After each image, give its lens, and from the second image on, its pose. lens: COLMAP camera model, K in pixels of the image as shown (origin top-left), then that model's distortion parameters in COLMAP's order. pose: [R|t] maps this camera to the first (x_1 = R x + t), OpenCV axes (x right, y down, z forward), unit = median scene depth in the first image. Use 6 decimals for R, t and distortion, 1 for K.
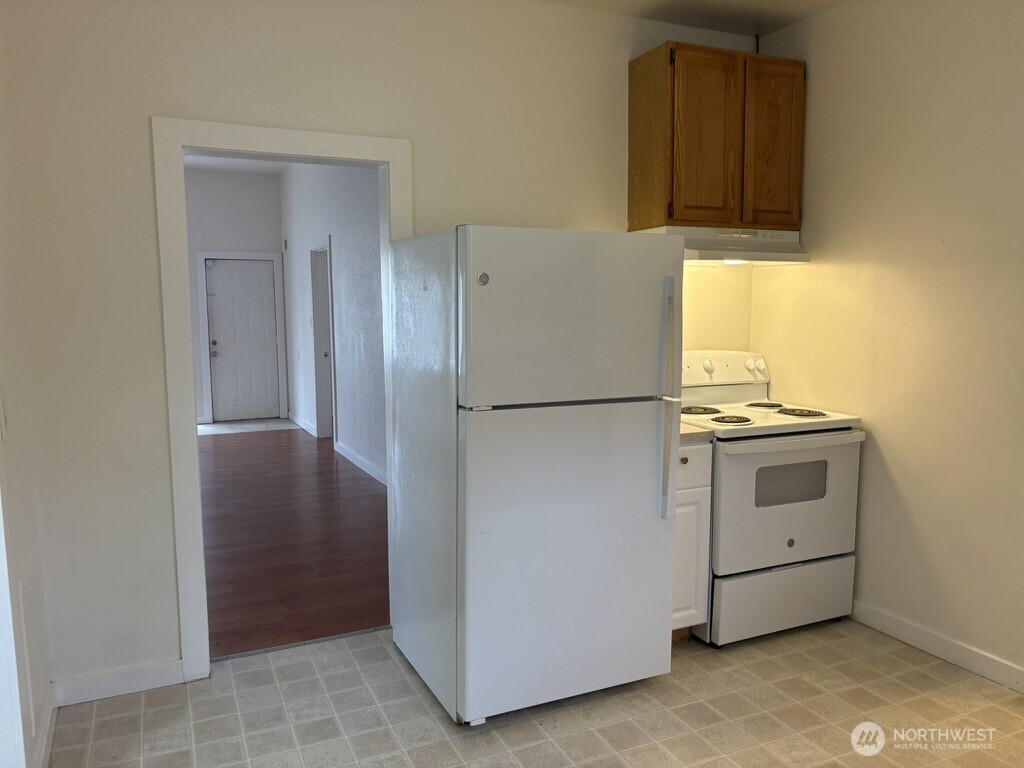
lens RADIAL K [[771.2, 0, 523.1], [0, 771.2, 384.0], [0, 0, 1]] dist [0.020457, -0.014249]
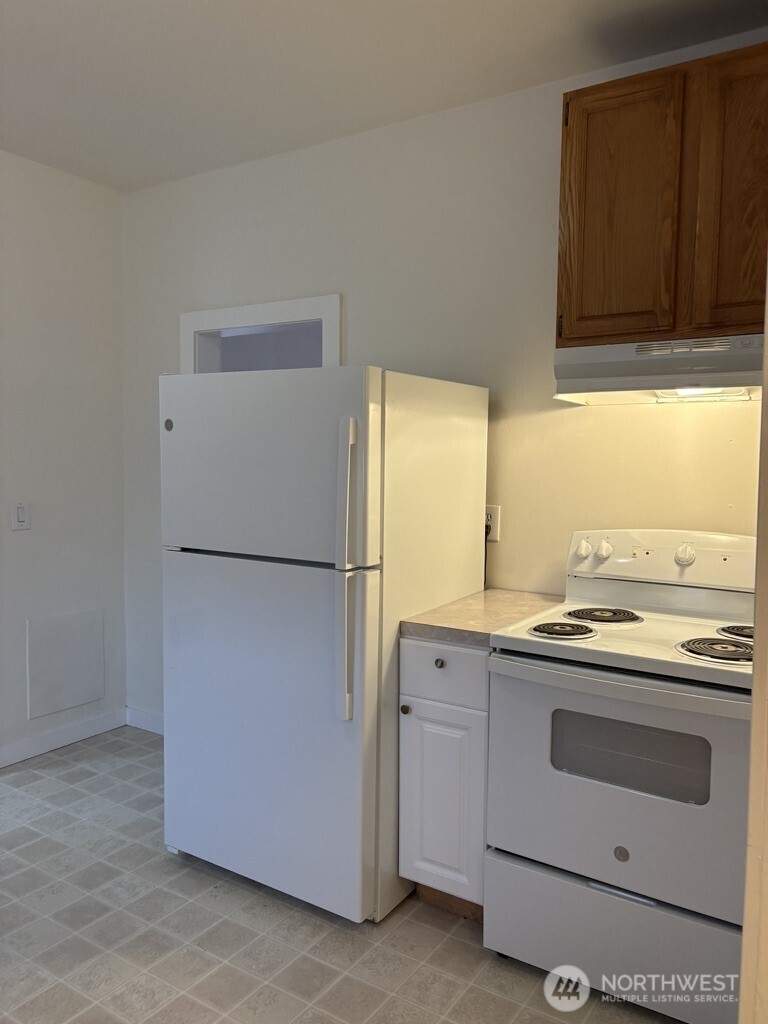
lens RADIAL K [[771.2, 0, 393.1], [0, 771.2, 515.8], [0, 0, 1]] dist [0.020457, -0.014249]
pose [[0.536717, 0.072579, -0.840635, 0.765097], [-0.108144, 0.993994, 0.016773, -0.047893], [0.836804, 0.081907, 0.541342, 0.524997]]
